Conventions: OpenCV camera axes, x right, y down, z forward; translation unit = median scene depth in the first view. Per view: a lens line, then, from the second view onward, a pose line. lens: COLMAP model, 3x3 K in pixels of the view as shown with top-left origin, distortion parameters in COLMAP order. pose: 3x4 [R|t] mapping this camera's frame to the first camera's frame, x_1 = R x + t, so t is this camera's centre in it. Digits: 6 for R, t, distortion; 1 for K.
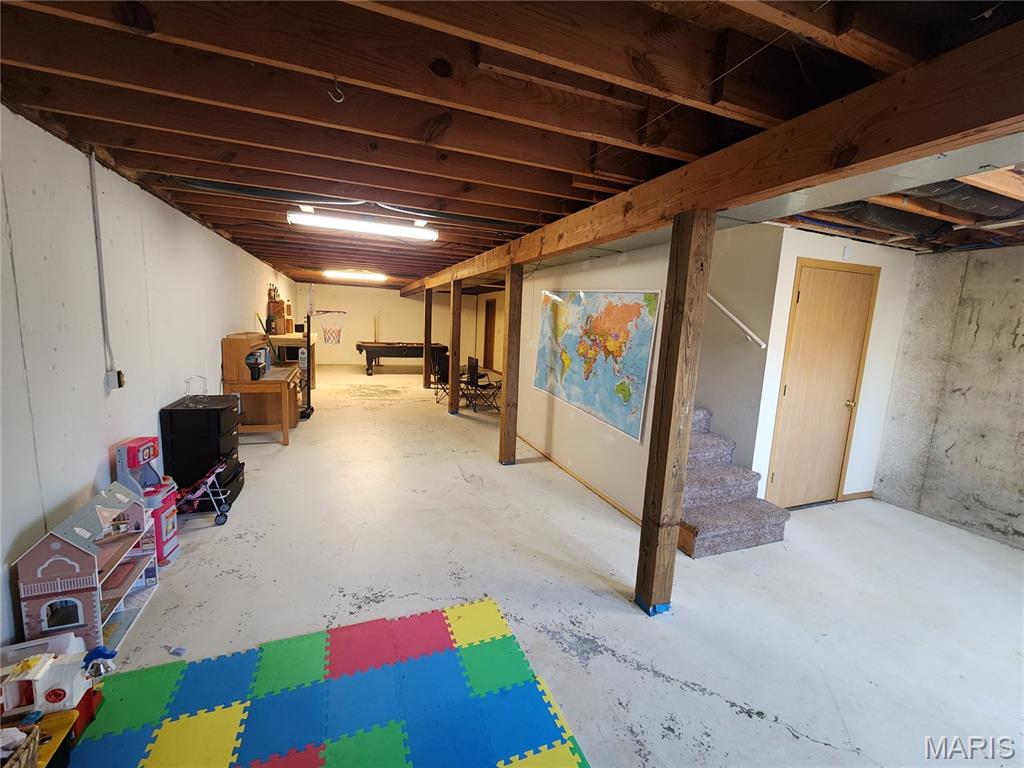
lens RADIAL K [[423.5, 0, 512.1], [0, 423.5, 380.9], [0, 0, 1]] dist [0.003654, 0.000224]
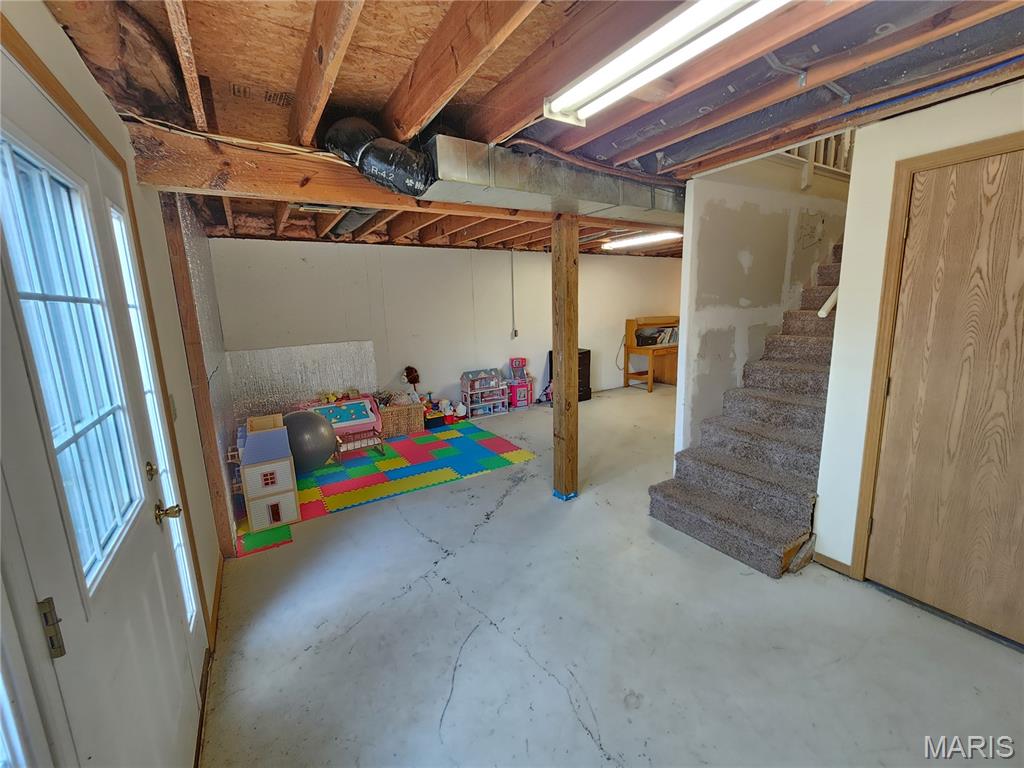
lens RADIAL K [[423.5, 0, 514.7], [0, 423.5, 382.0], [0, 0, 1]] dist [0.003654, 0.000224]
pose [[0.174683, 0.128028, -0.976266, 1.832369], [-0.101179, 0.988596, 0.111541, 0.001516], [0.979412, 0.079293, 0.185645, 0.589609]]
